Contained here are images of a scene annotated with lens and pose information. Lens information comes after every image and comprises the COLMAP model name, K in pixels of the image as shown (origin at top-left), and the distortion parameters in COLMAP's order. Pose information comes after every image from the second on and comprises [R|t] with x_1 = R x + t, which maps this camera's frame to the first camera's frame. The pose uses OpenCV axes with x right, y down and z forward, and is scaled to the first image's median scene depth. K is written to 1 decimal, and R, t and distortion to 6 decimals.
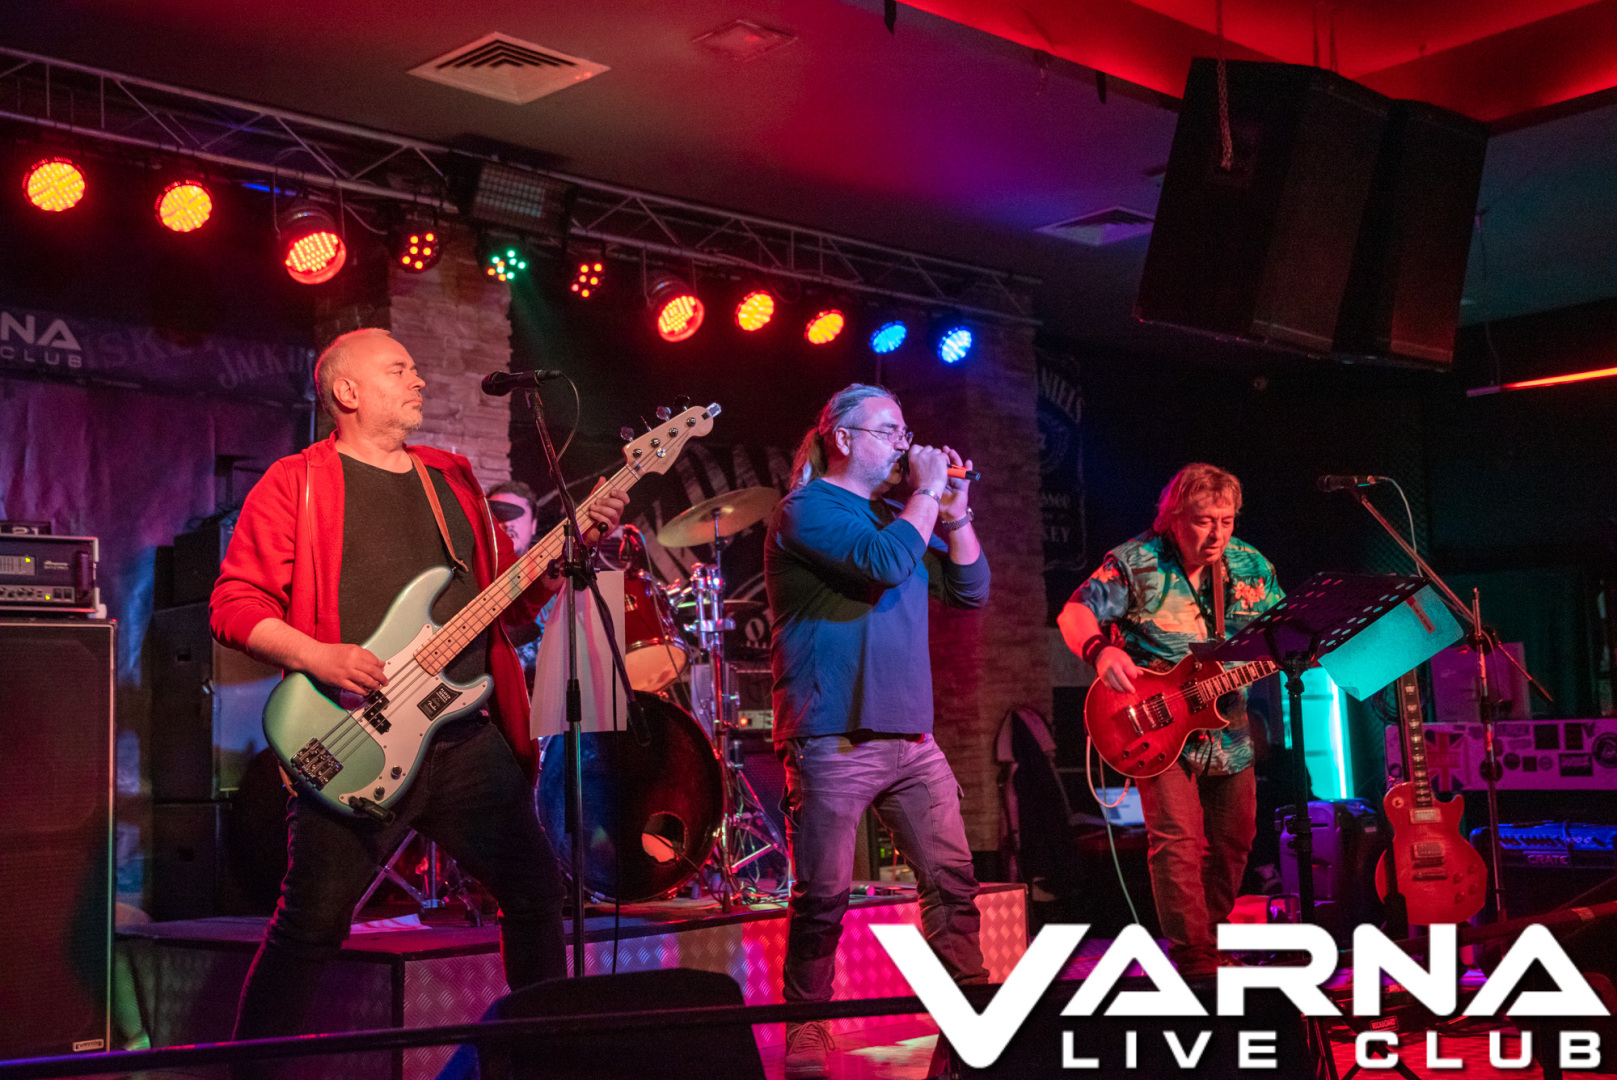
lens RADIAL K [[1947.7, 0, 807.7], [0, 1947.7, 540.4], [0, 0, 1]] dist [0.046276, 0.000000]
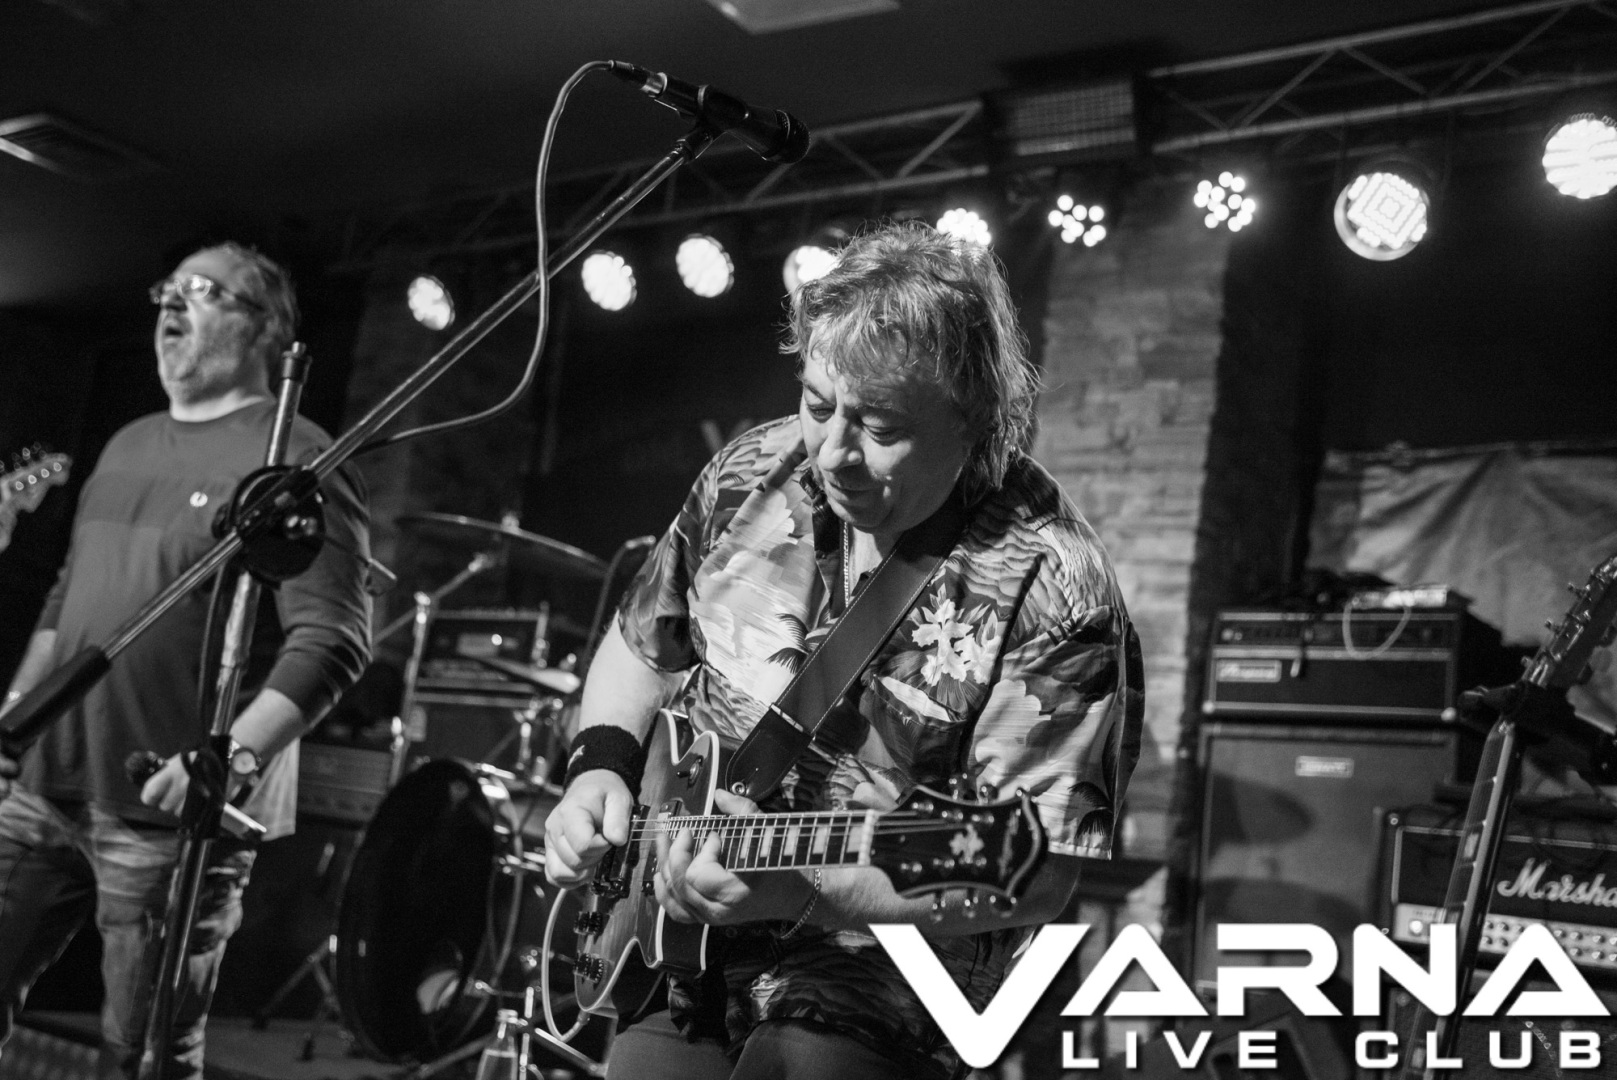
lens RADIAL K [[1824.0, 0, 806.3], [0, 1824.0, 535.9], [0, 0, 1]] dist [0.026979, 0.000000]
pose [[0.156533, -0.127092, -0.979462, 0.448963], [-0.035087, 0.990345, -0.134111, 0.062198], [0.987049, 0.055360, 0.150563, 0.785565]]
